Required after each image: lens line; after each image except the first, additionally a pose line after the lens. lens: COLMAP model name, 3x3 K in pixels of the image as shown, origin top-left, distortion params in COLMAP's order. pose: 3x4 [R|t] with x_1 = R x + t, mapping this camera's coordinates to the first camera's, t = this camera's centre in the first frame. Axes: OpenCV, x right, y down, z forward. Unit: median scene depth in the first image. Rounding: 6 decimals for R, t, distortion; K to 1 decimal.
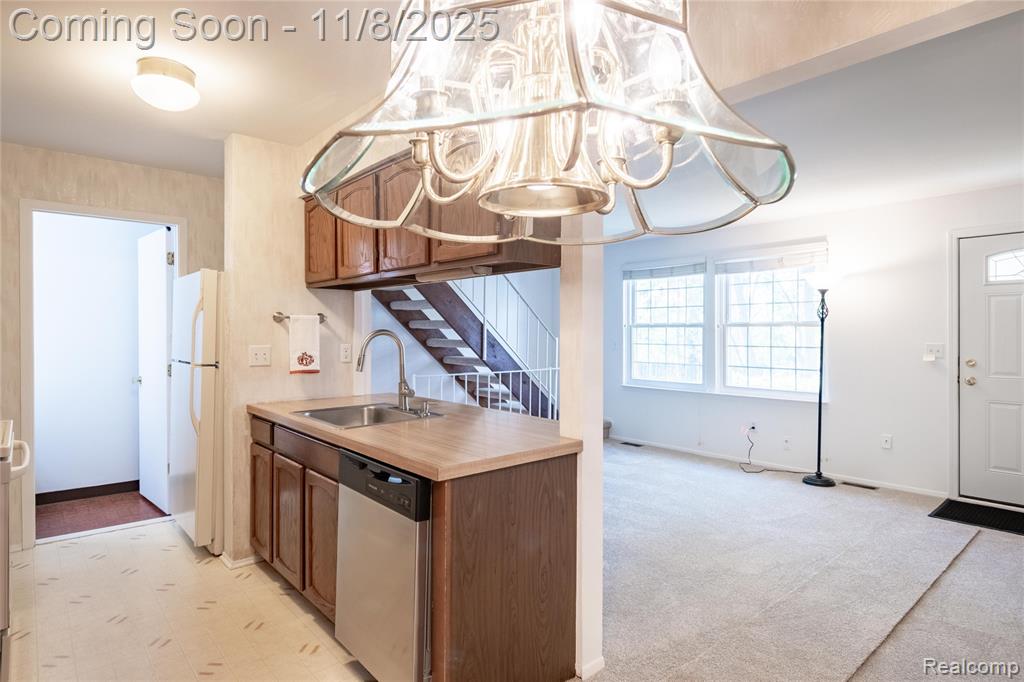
lens RADIAL K [[544.3, 0, 521.6], [0, 544.3, 340.7], [0, 0, 1]] dist [0.004985, -0.006617]
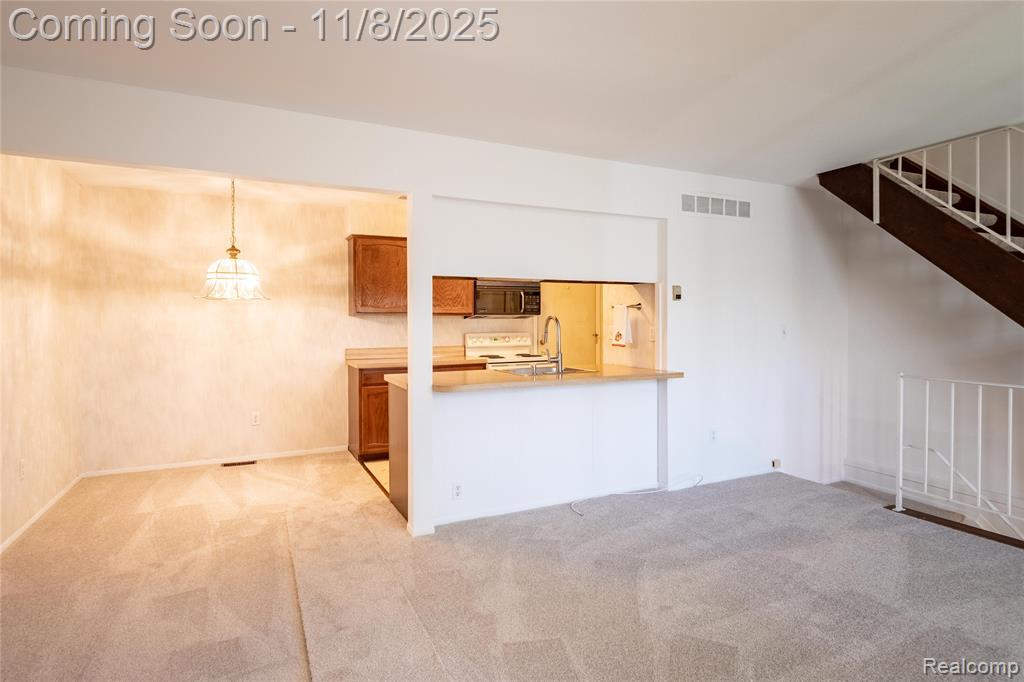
lens RADIAL K [[544.3, 0, 514.8], [0, 544.3, 325.0], [0, 0, 1]] dist [0.004985, -0.006617]
pose [[-0.265620, 0.010008, -0.964026, 0.774677], [-0.006428, 0.999906, 0.012151, -0.008259], [0.964056, 0.009425, -0.265531, 0.841754]]
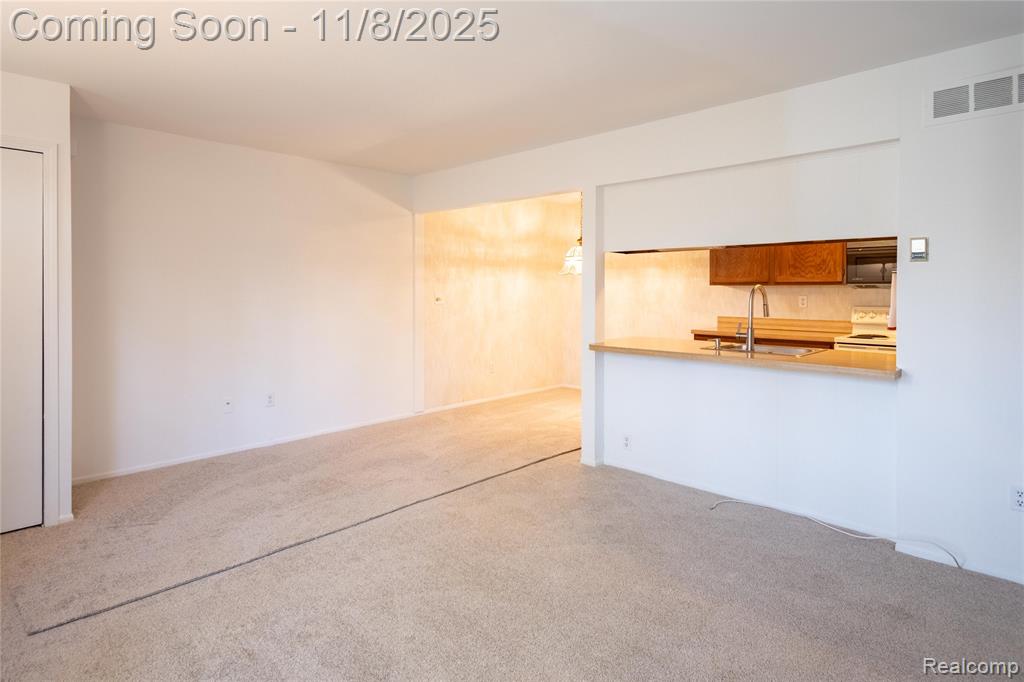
lens RADIAL K [[544.3, 0, 518.7], [0, 544.3, 298.6], [0, 0, 1]] dist [0.004985, -0.006617]
pose [[-0.995494, 0.000671, -0.094825, 0.279707], [-0.001954, 0.999617, 0.027587, -0.015740], [0.094807, 0.027648, -0.995112, 1.434755]]
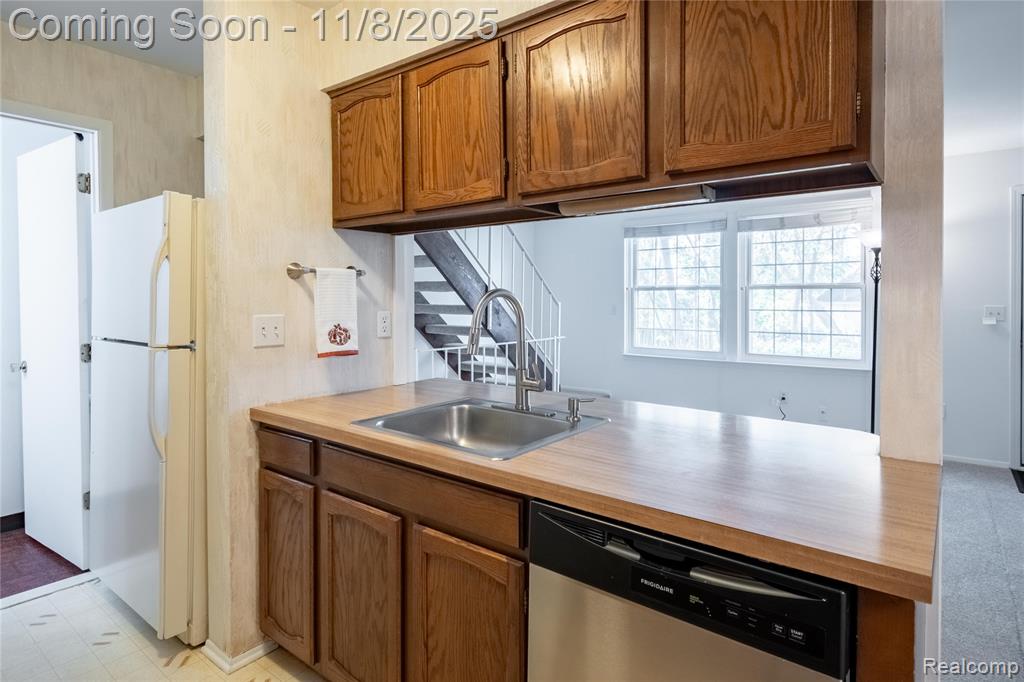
lens RADIAL K [[544.3, 0, 535.5], [0, 544.3, 311.8], [0, 0, 1]] dist [0.004985, -0.006617]
pose [[0.981519, -0.007486, 0.191216, -0.218507], [0.005418, 0.999921, 0.011337, 0.000052], [-0.191285, -0.010092, 0.981483, 0.231770]]
